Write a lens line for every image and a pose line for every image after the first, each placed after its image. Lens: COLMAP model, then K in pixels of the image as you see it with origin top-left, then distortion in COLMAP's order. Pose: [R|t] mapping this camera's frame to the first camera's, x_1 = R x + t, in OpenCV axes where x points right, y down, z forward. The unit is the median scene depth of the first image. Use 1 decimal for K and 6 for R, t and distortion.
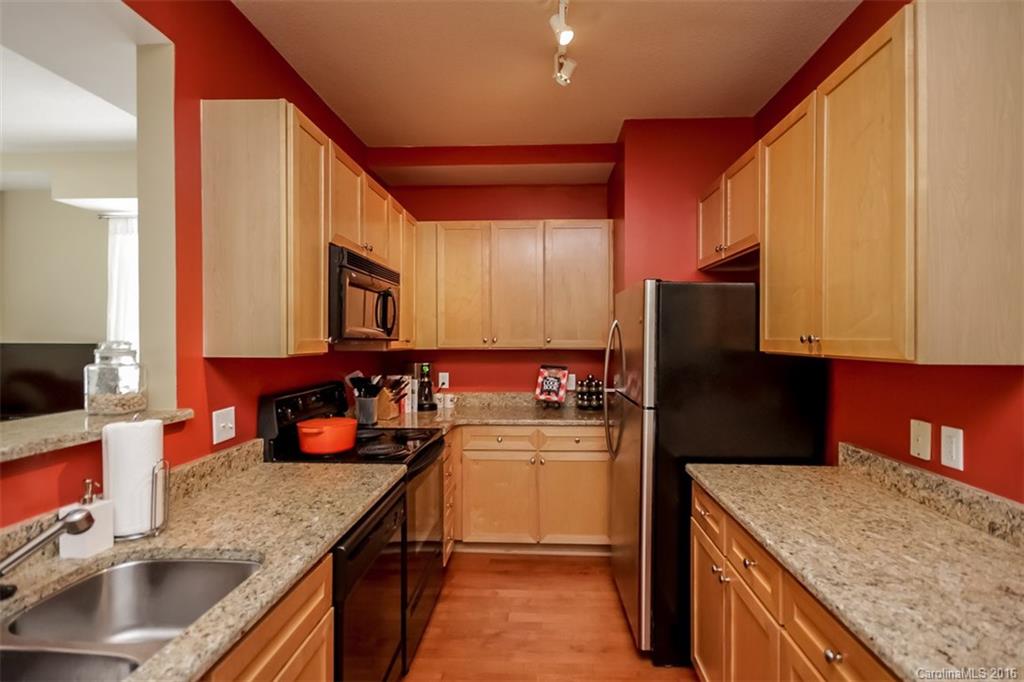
lens RADIAL K [[488.2, 0, 516.8], [0, 488.2, 341.1], [0, 0, 1]] dist [0.004876, 0.000283]
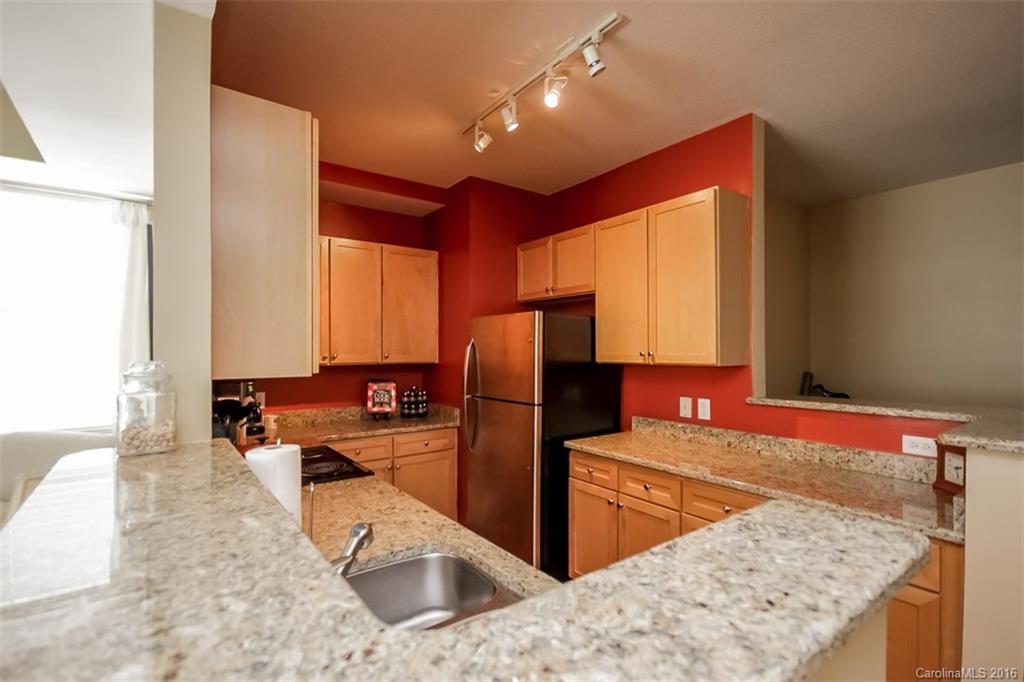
lens RADIAL K [[479.7, 0, 514.6], [0, 479.7, 347.7], [0, 0, 1]] dist [0.003247, 0.000577]
pose [[0.772707, 0.000790, 0.634762, -0.463666], [0.008391, 0.999899, -0.011460, -0.005630], [-0.634707, 0.014181, 0.772623, 0.001065]]
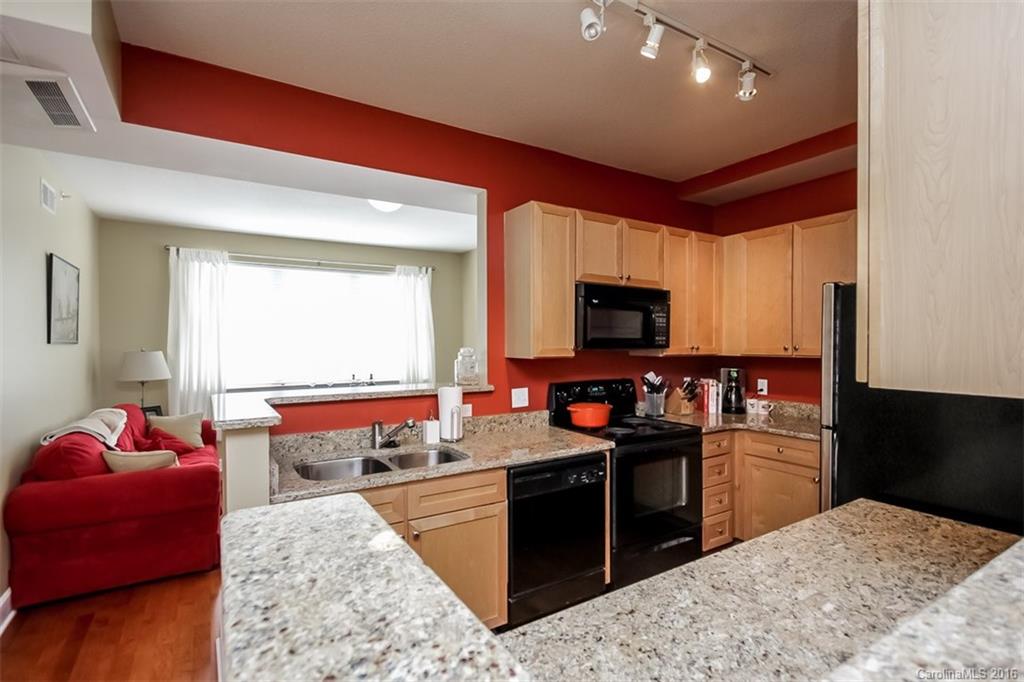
lens RADIAL K [[479.7, 0, 514.6], [0, 479.7, 347.7], [0, 0, 1]] dist [0.003247, 0.000577]
pose [[0.574282, 0.009325, -0.818605, 0.484289], [-0.002474, 0.999950, 0.009655, -0.011303], [0.818654, -0.003520, 0.574276, 0.019063]]
